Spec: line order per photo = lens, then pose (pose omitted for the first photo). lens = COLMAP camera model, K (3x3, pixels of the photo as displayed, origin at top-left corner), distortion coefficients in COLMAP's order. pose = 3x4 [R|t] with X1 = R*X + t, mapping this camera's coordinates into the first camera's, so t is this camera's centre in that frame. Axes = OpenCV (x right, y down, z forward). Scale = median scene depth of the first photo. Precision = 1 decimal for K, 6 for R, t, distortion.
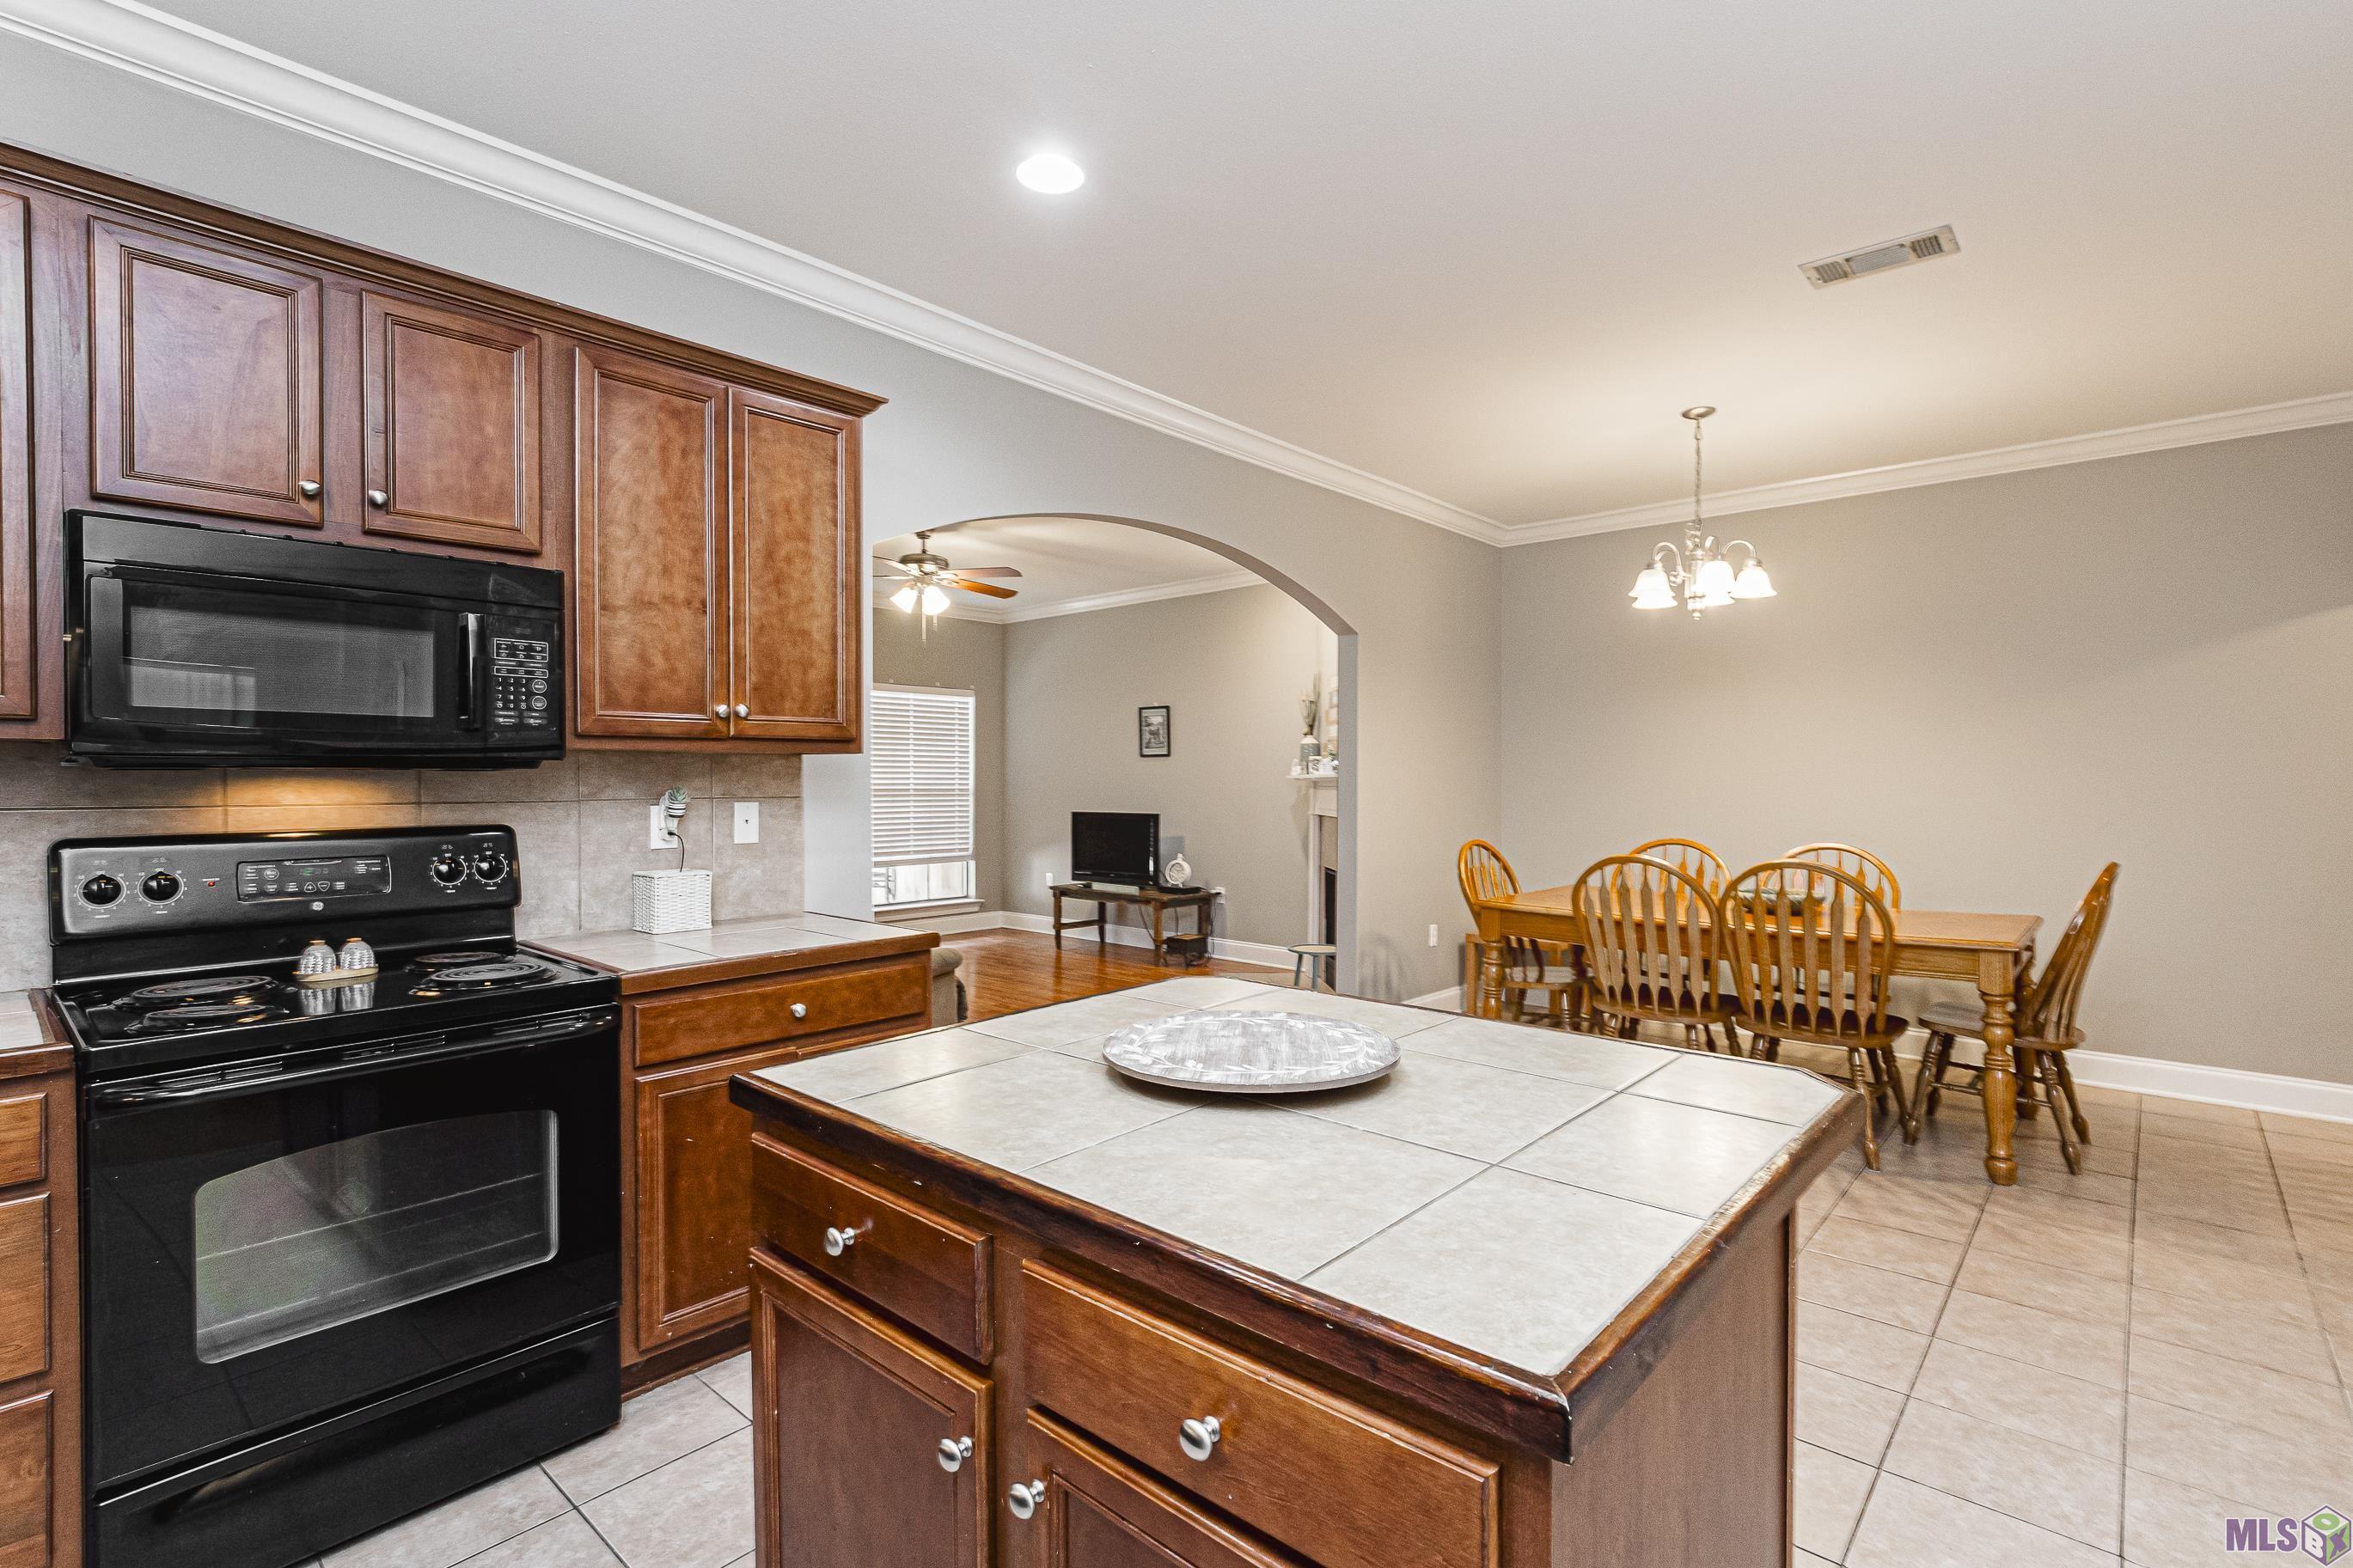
lens RADIAL K [[1105.4, 0, 1130.9], [0, 1105.4, 794.9], [0, 0, 1]] dist [0.007385, -0.003372]
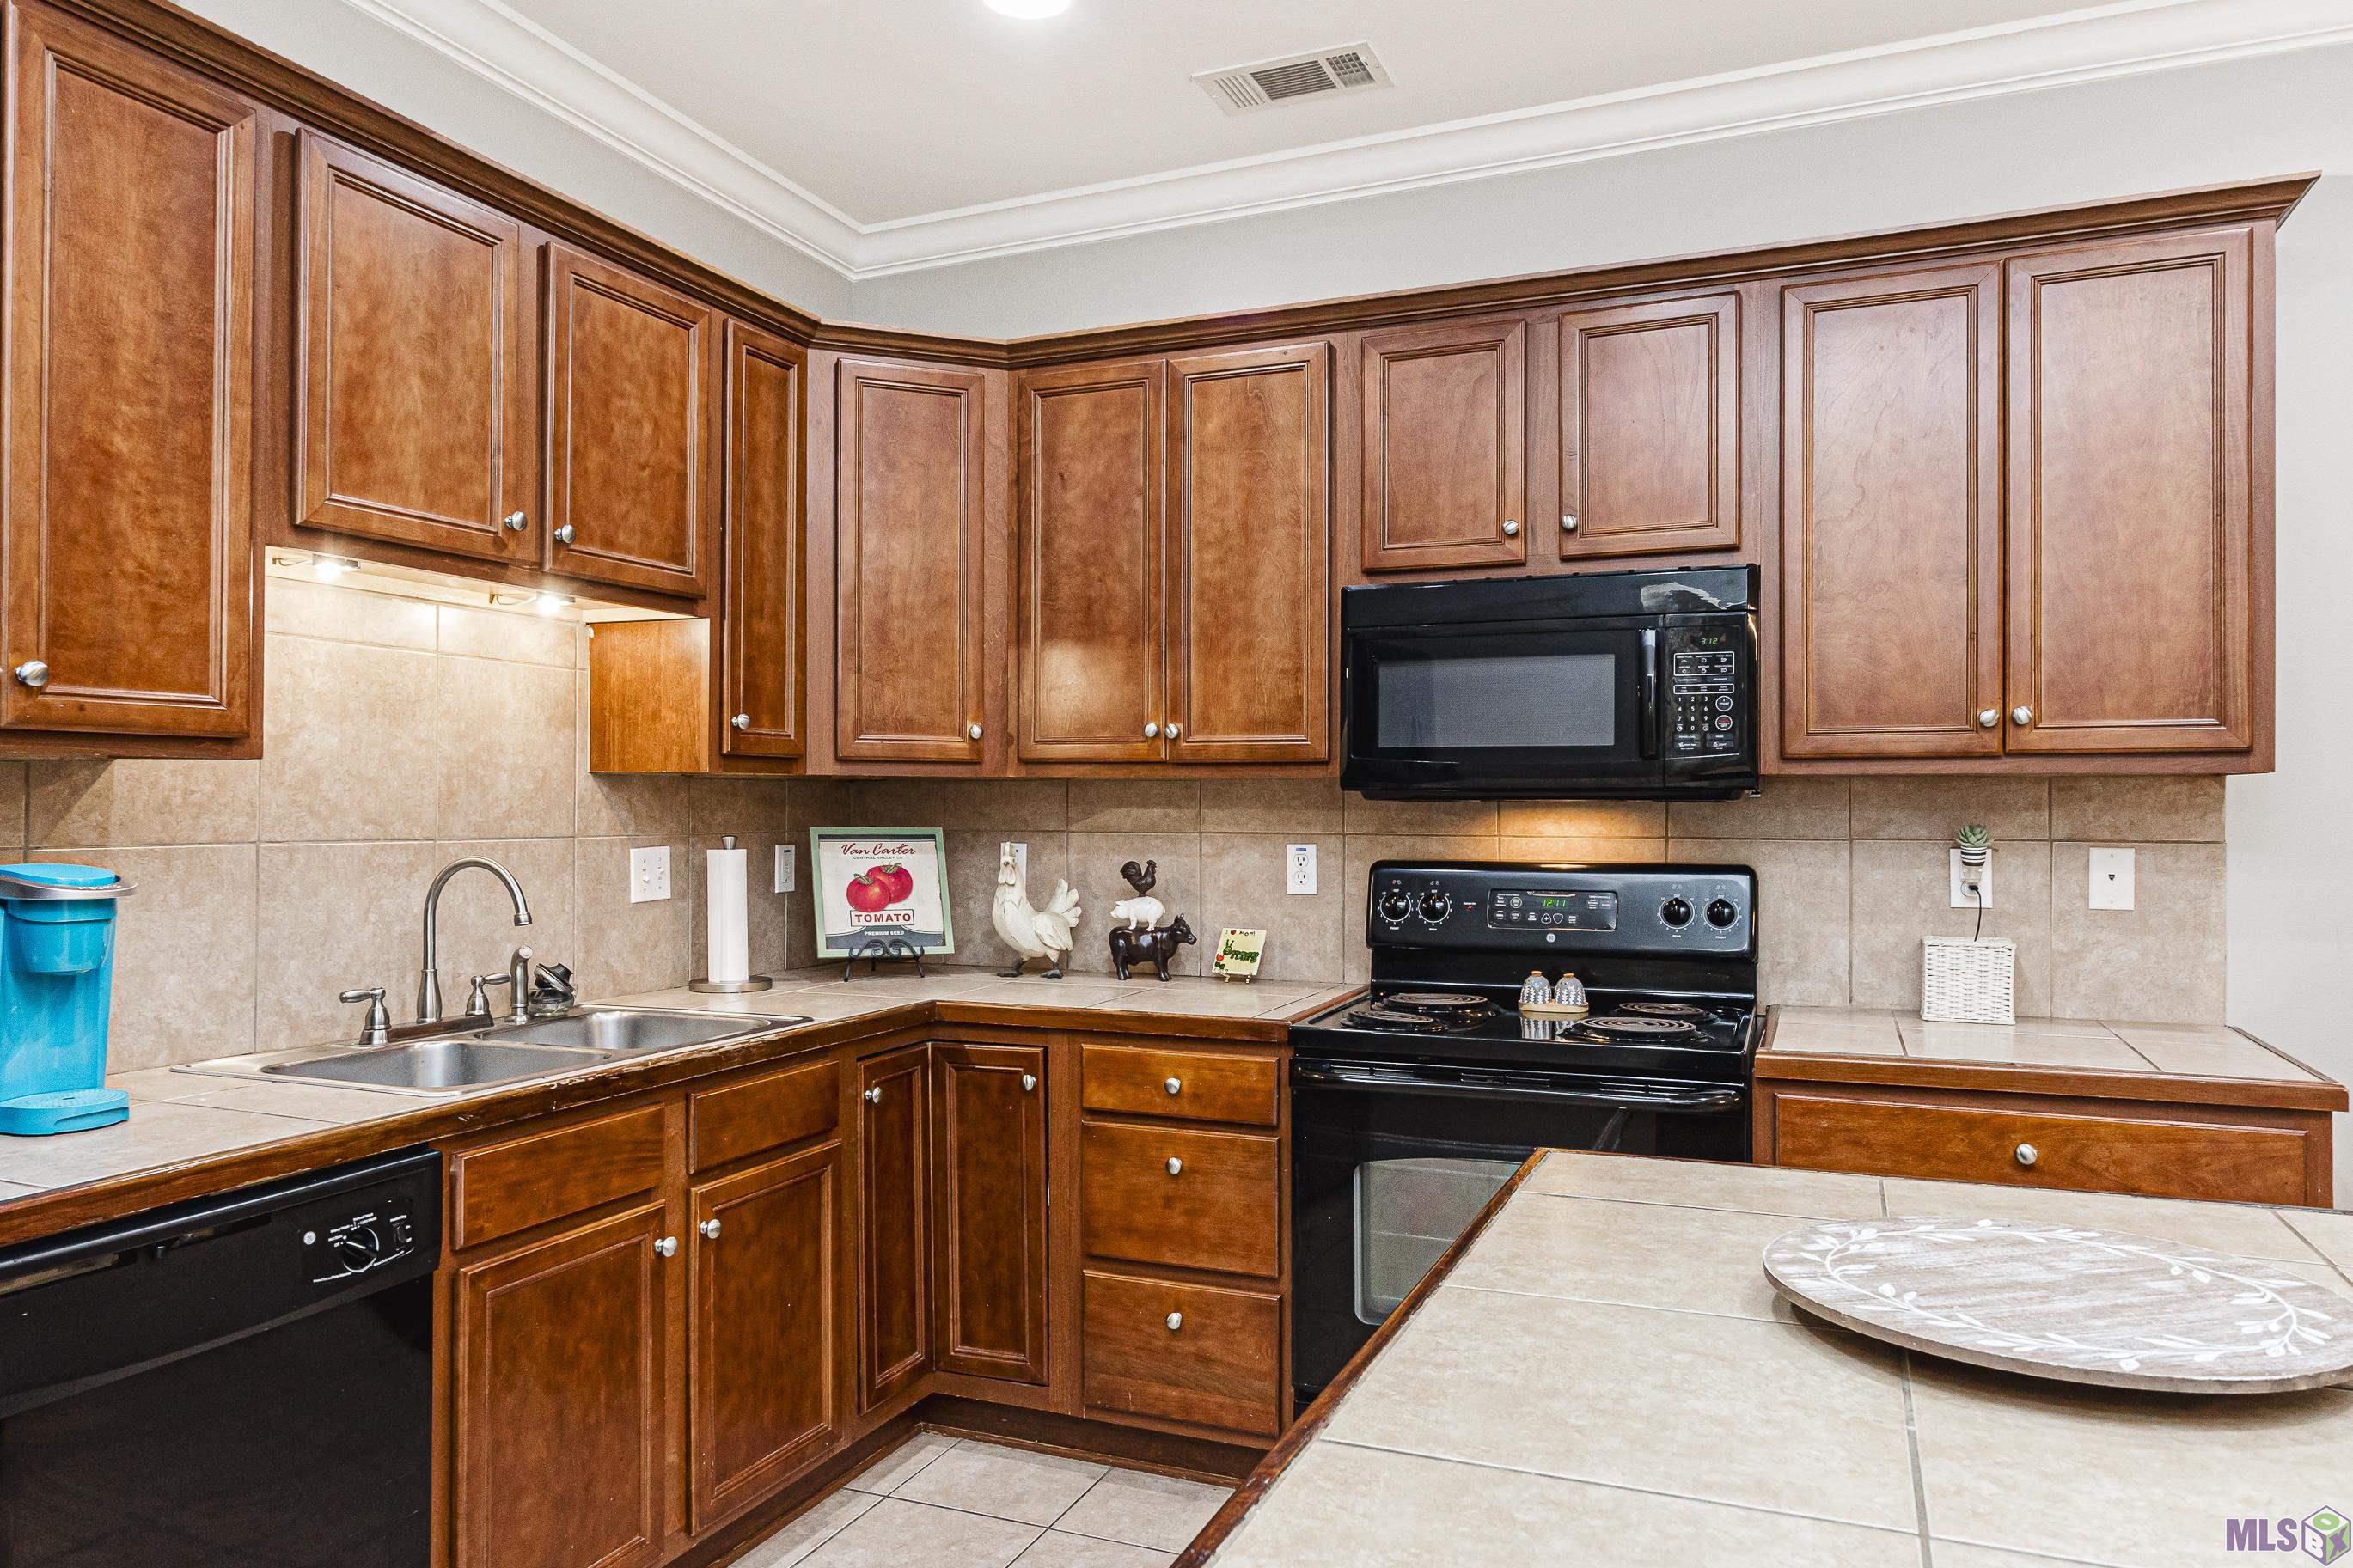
lens RADIAL K [[1548.7, 0, 1179.8], [0, 1548.7, 797.5], [0, 0, 1]] dist [0.012368, 0.000399]
pose [[0.353981, -0.003240, -0.935247, 0.350248], [-0.017508, 0.999796, -0.010091, -0.004758], [0.935089, 0.019947, 0.353852, 0.147744]]
